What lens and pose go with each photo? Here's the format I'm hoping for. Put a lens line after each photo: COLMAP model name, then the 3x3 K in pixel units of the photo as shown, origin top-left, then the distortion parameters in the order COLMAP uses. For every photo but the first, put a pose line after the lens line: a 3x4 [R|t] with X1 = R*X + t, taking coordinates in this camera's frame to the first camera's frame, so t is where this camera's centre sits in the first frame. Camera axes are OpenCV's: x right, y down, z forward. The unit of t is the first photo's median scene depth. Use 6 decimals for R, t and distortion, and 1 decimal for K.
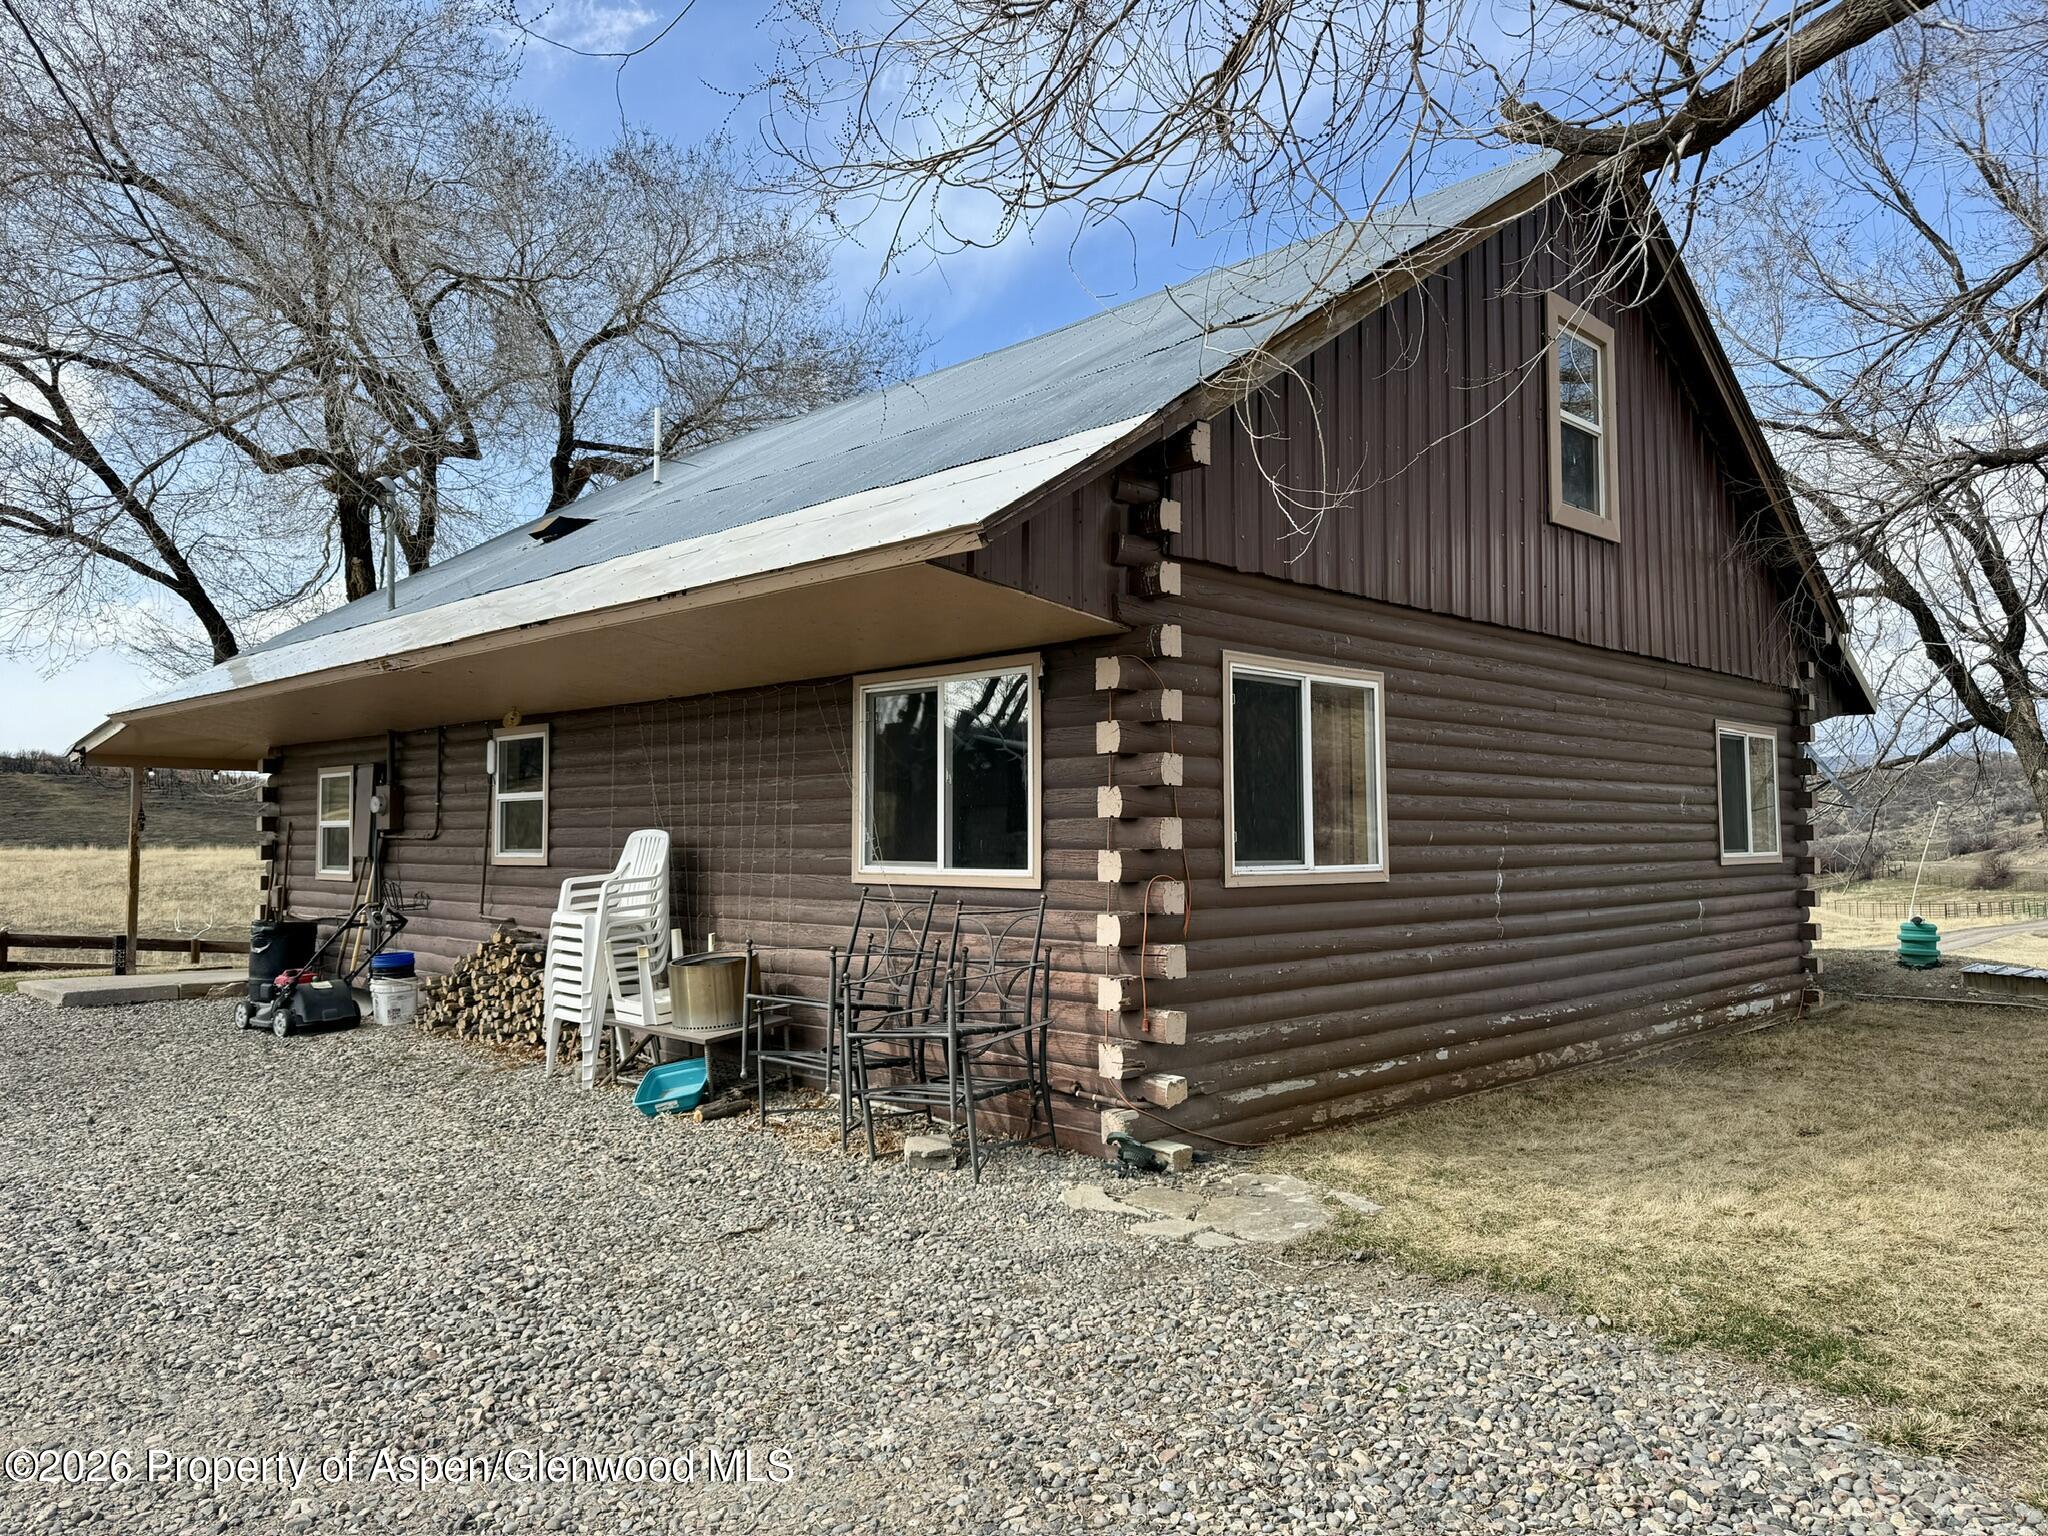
lens RADIAL K [[1456.8, 0, 1024.0], [0, 1456.8, 768.0], [0, 0, 1]] dist [0.002233, 0.000349]
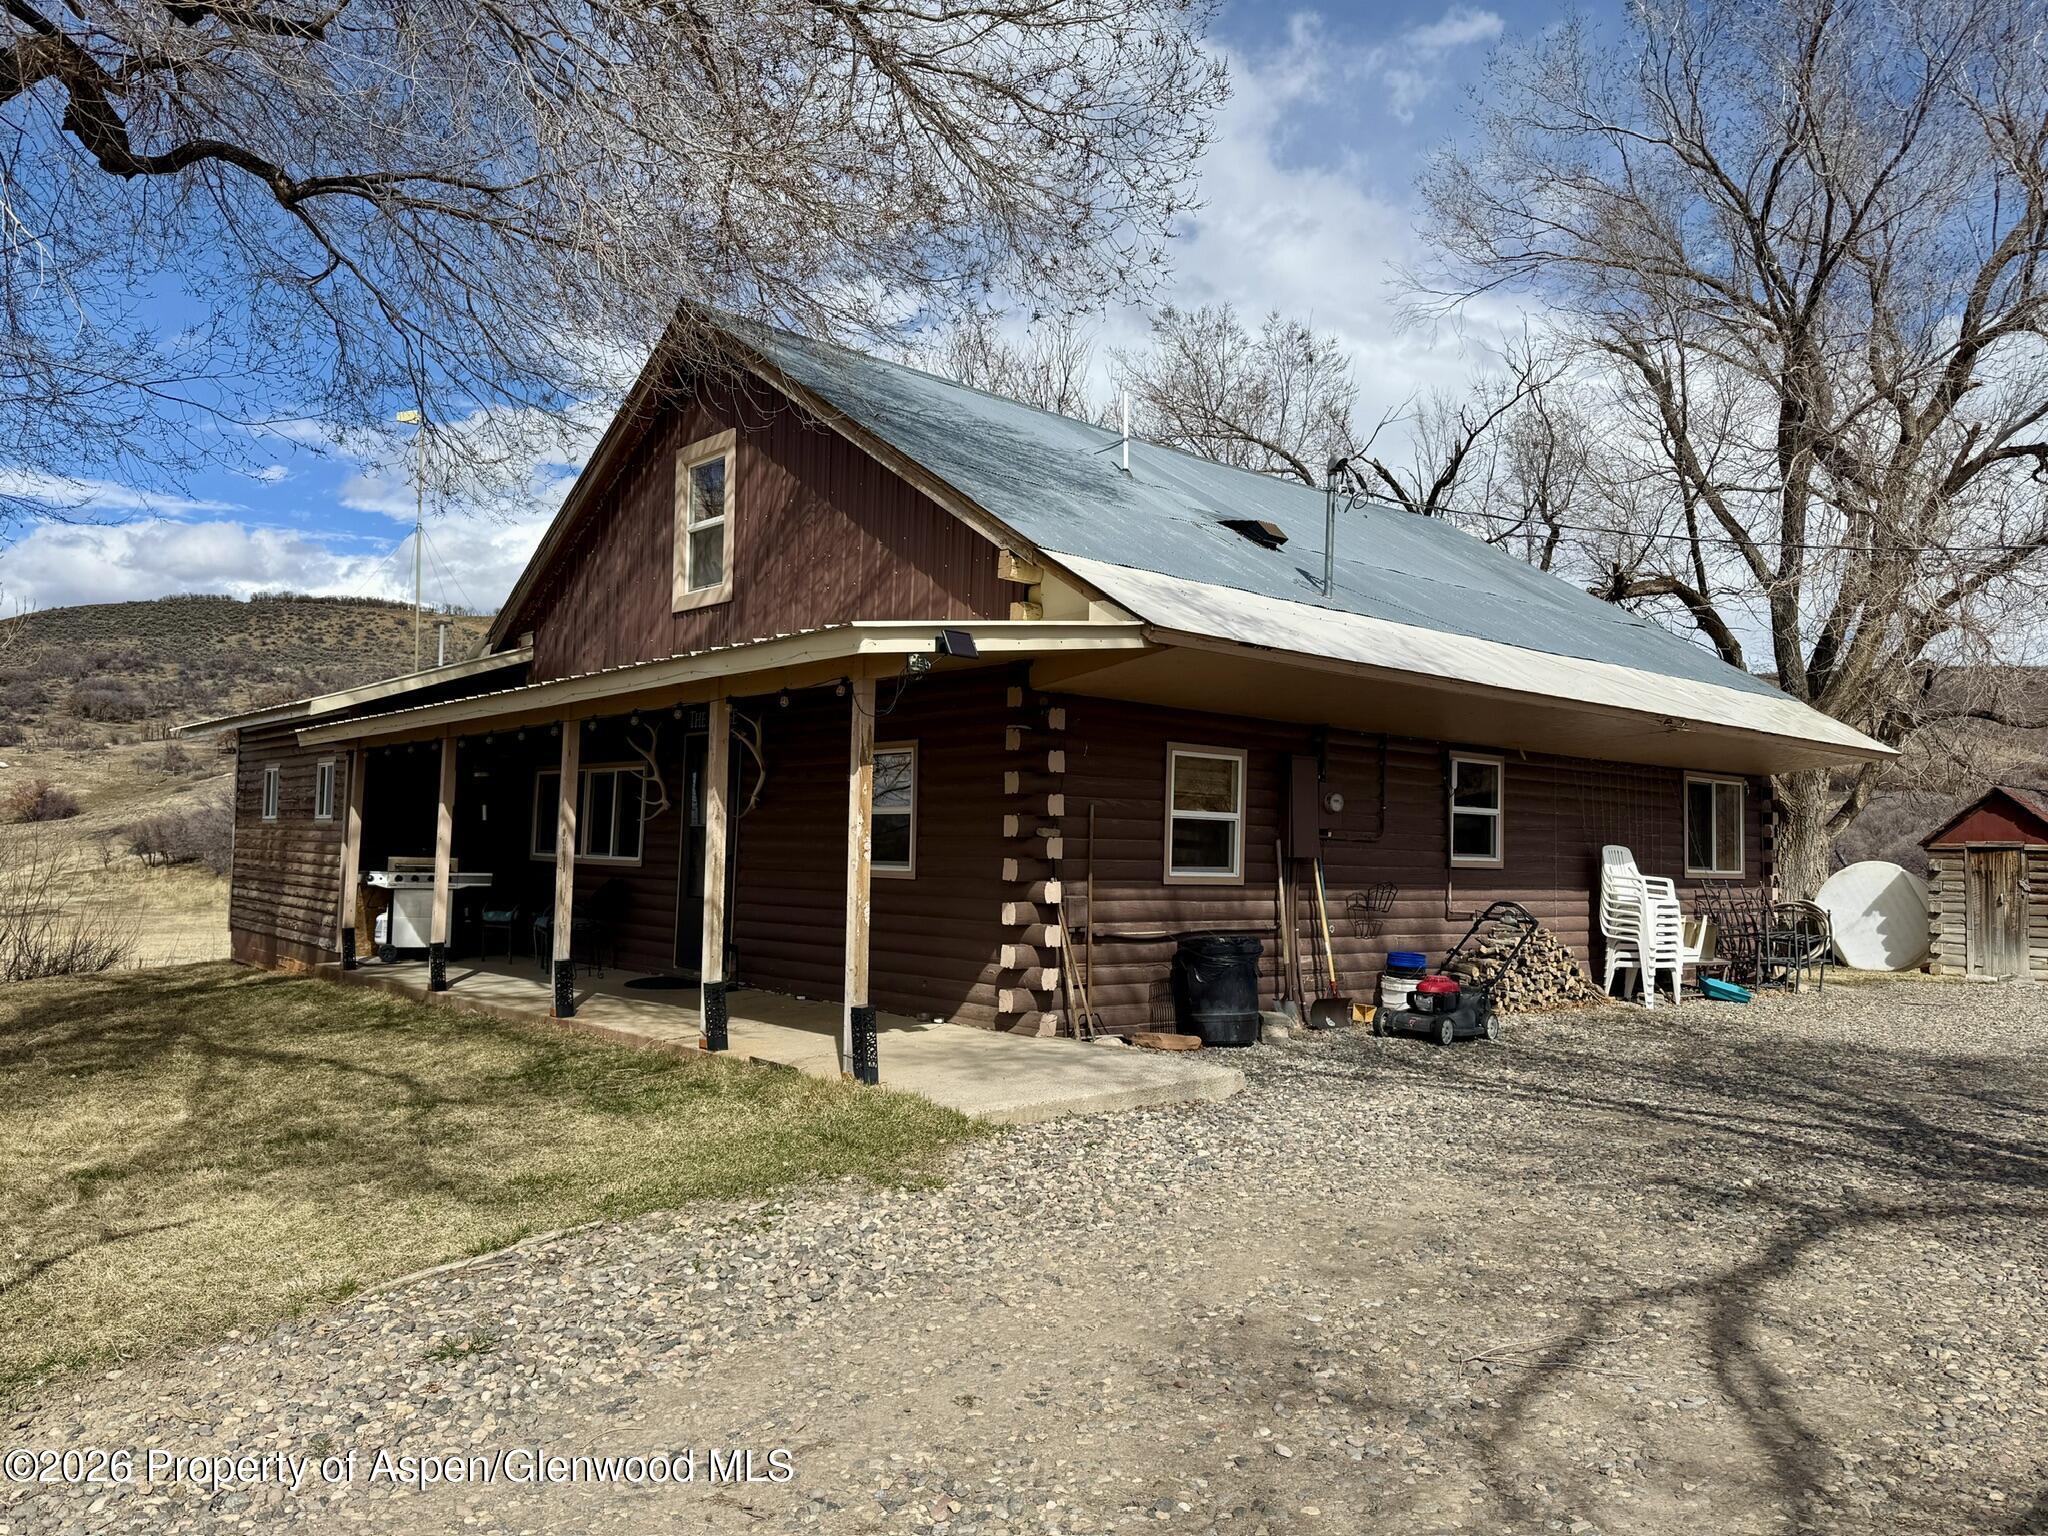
lens RADIAL K [[1456.8, 0, 1024.0], [0, 1456.8, 768.0], [0, 0, 1]] dist [0.002233, 0.000349]
pose [[0.077020, 0.072494, 0.994391, -1.454524], [-0.064797, 0.995609, -0.067564, 0.082731], [-0.994922, -0.059230, 0.081379, 1.173536]]
